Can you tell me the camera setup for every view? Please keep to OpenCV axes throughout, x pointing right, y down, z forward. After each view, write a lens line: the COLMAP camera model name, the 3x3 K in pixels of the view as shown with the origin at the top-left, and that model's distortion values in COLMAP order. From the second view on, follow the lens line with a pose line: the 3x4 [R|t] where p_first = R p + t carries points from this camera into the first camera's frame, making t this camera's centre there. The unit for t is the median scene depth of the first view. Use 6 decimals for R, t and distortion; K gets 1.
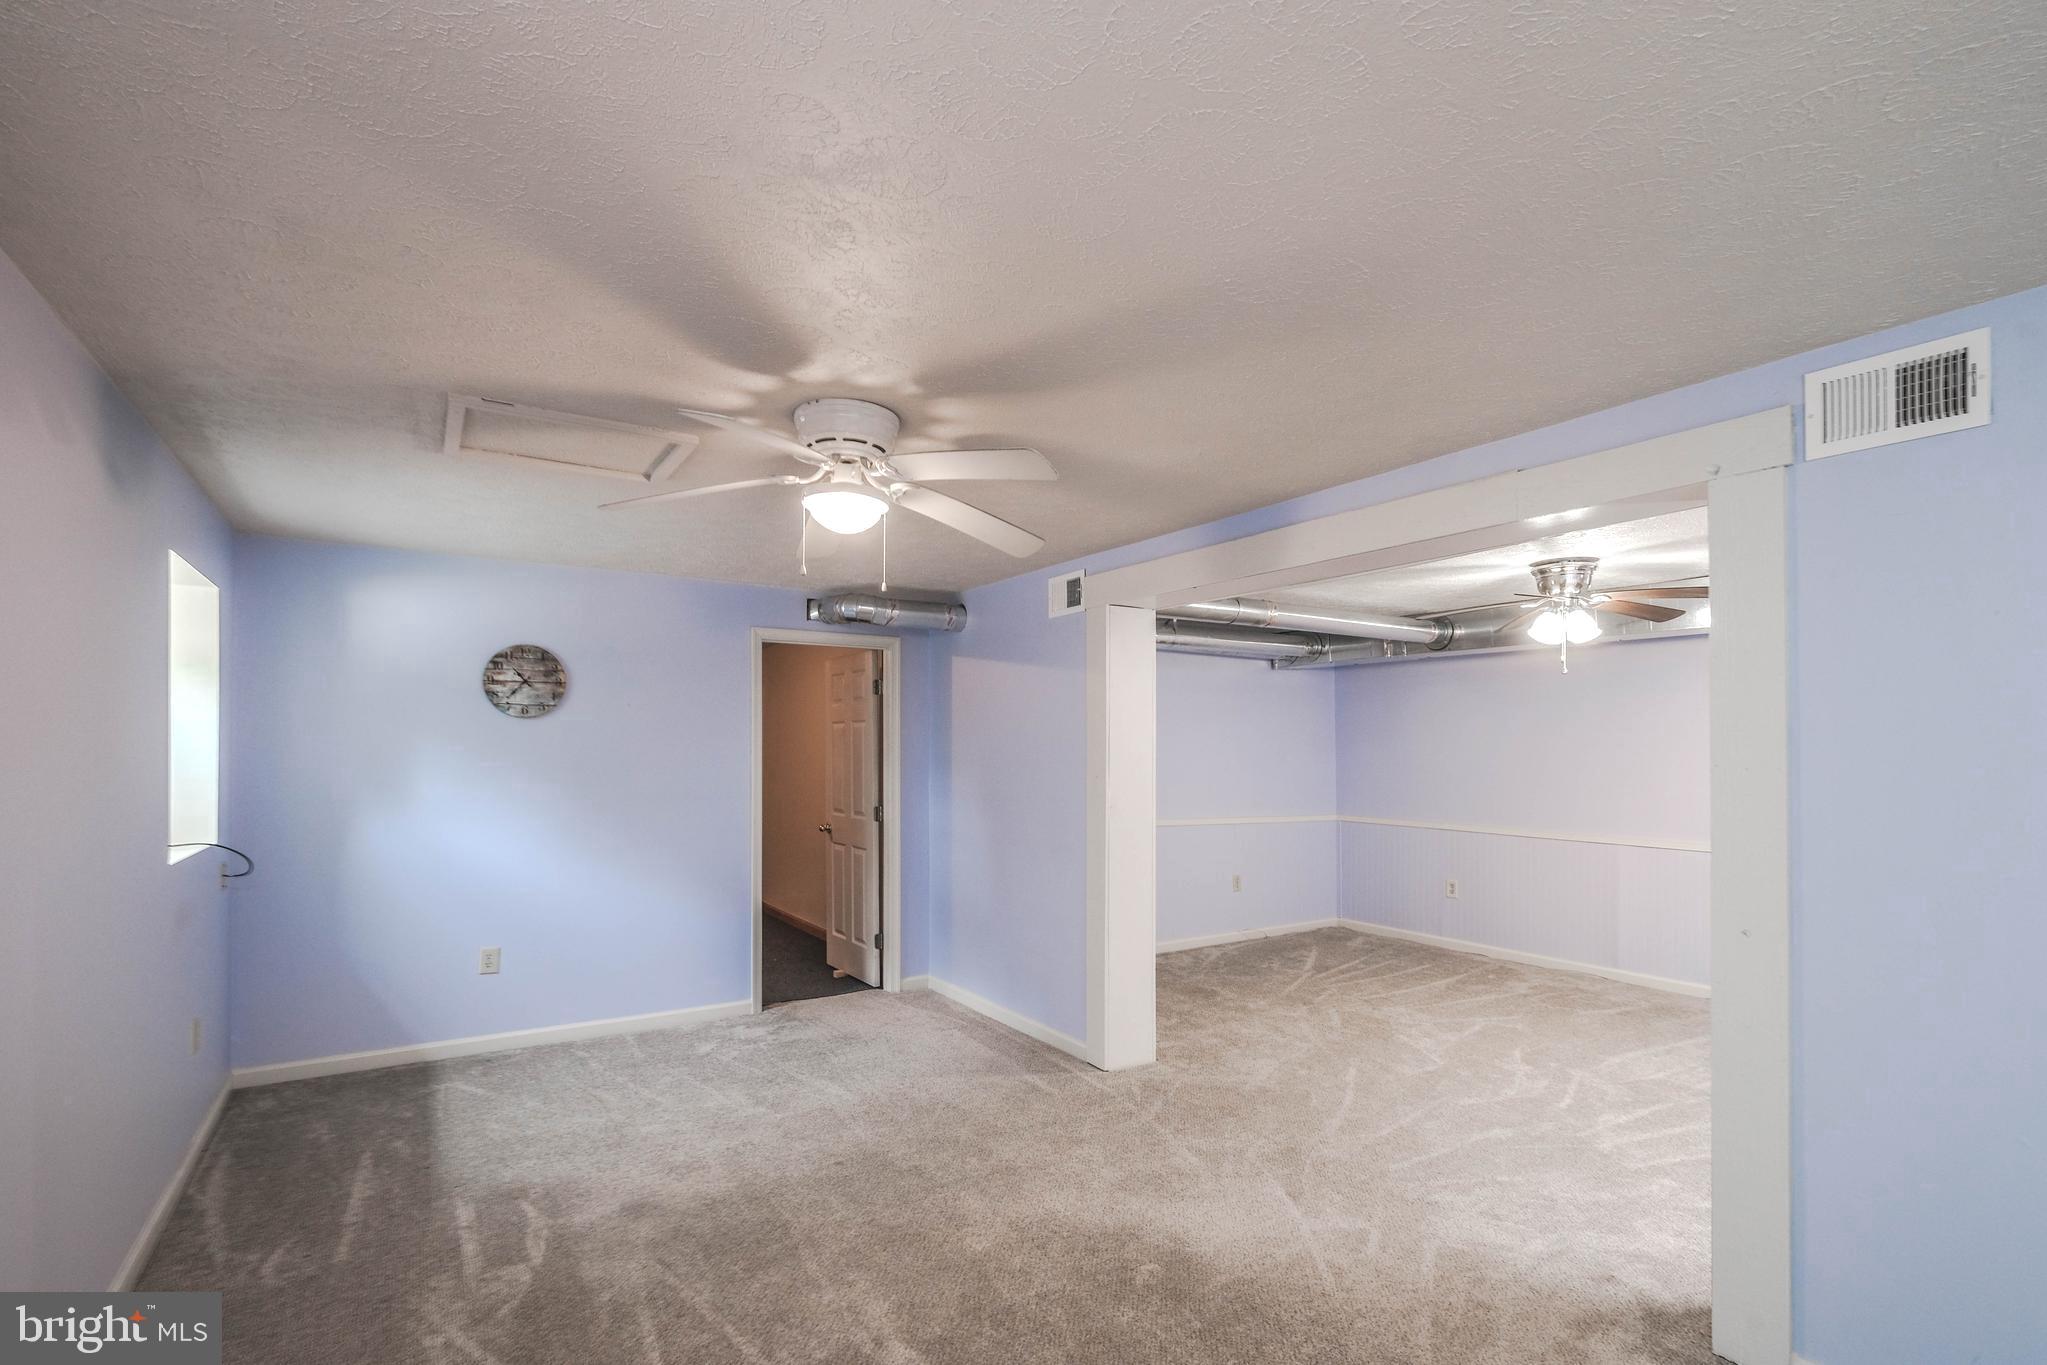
lens RADIAL K [[920.1, 0, 1023.8], [0, 920.1, 747.7], [0, 0, 1]] dist [0.000032, -0.000028]
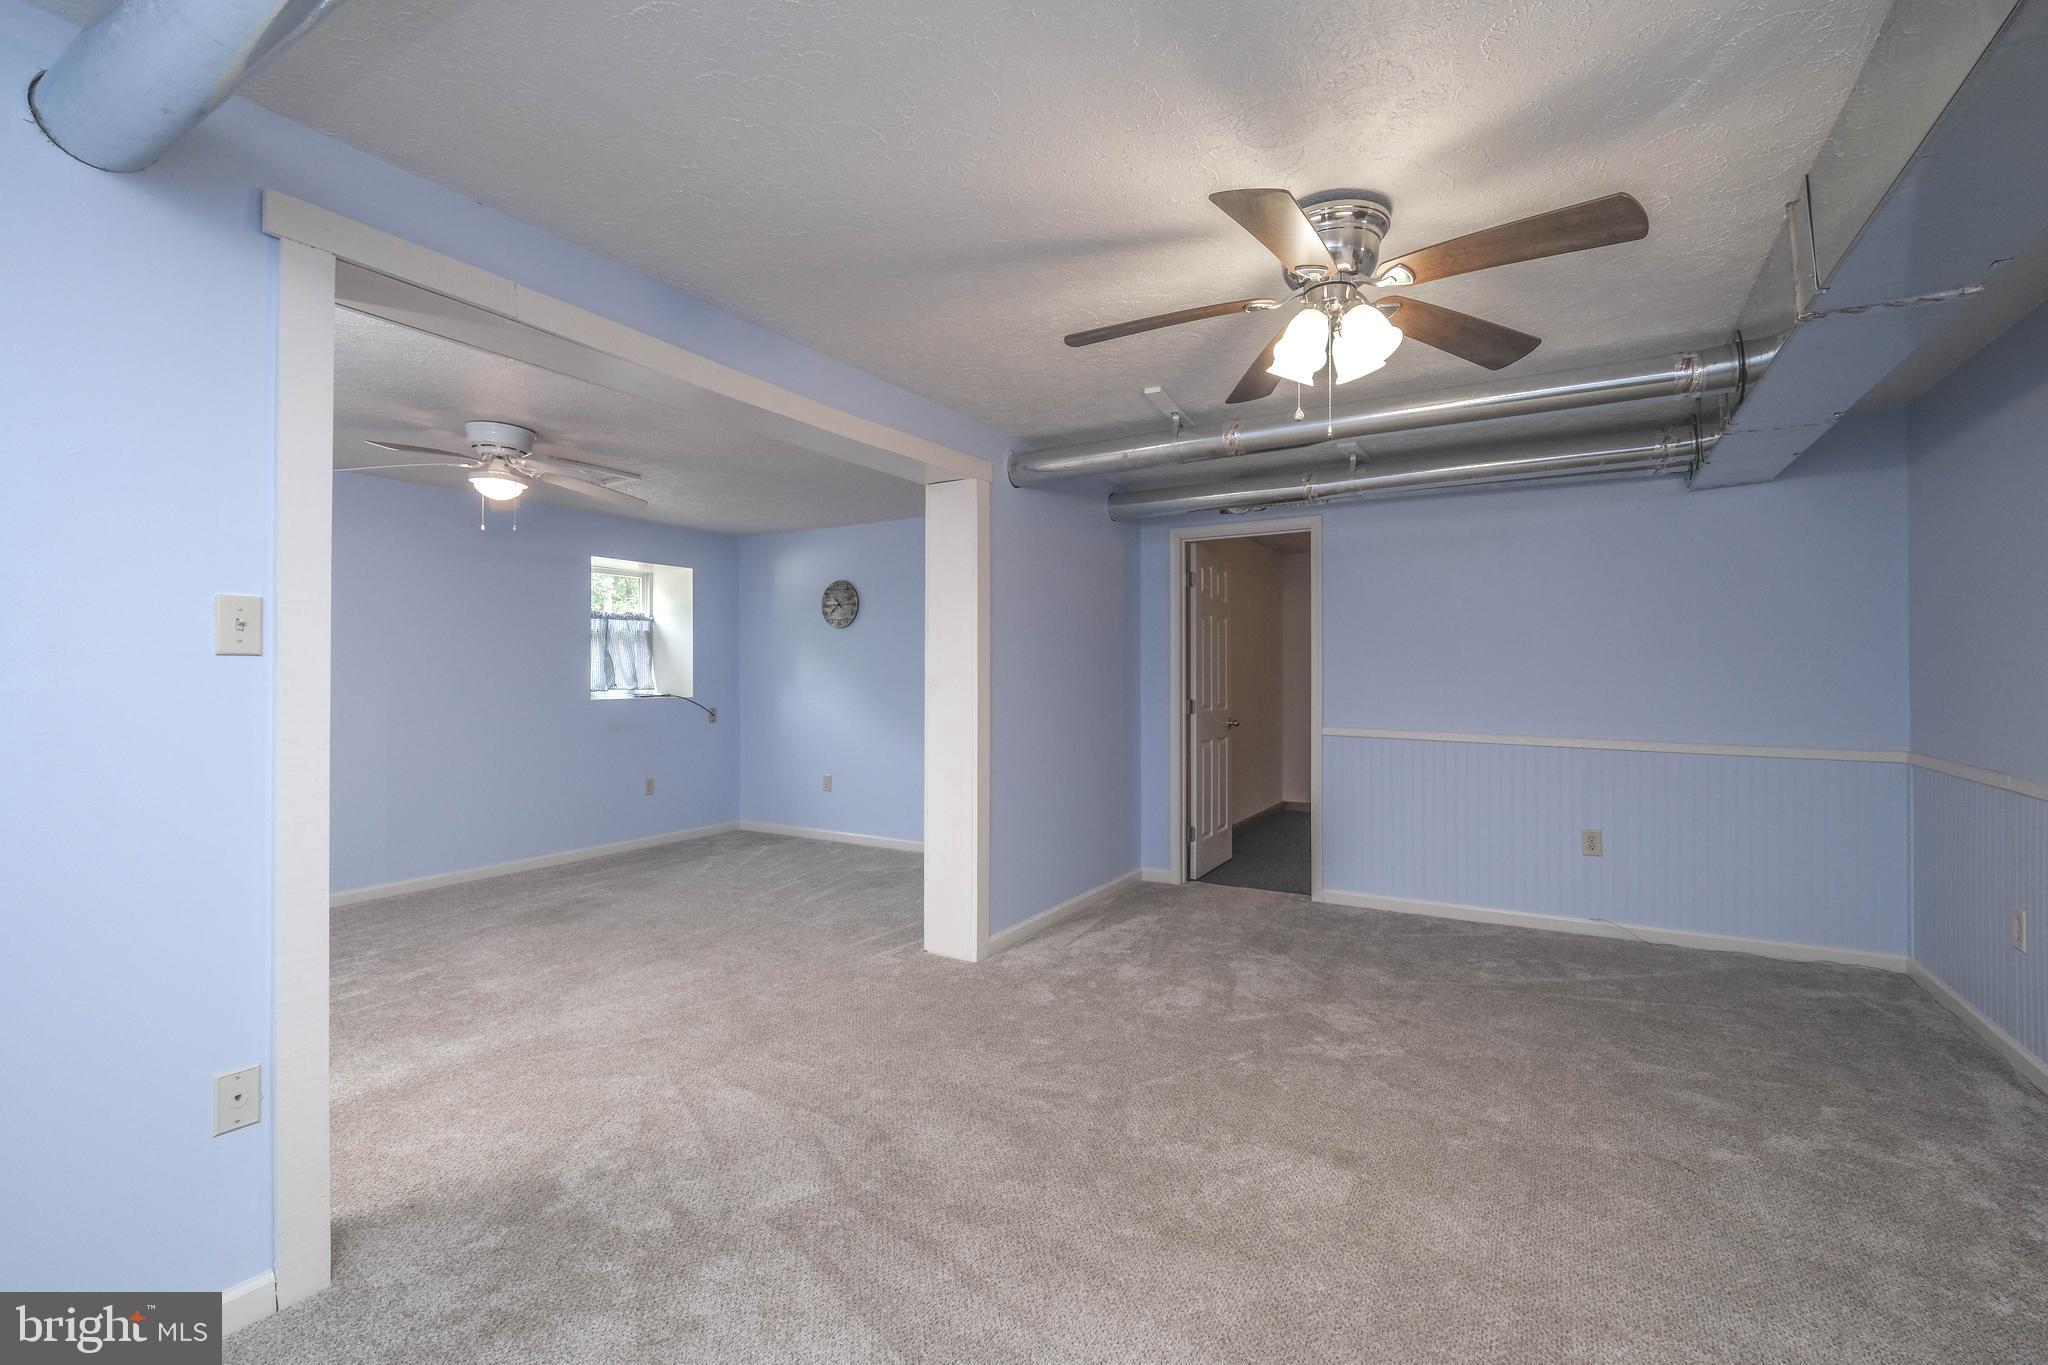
lens RADIAL K [[913.1, 0, 1033.8], [0, 913.1, 675.0], [0, 0, 1]] dist [-0.001496, -0.000278]
pose [[0.448184, -0.004738, -0.893929, 0.976896], [0.002700, 0.999989, -0.003947, 0.053687], [0.893937, -0.000645, 0.448192, 0.606273]]
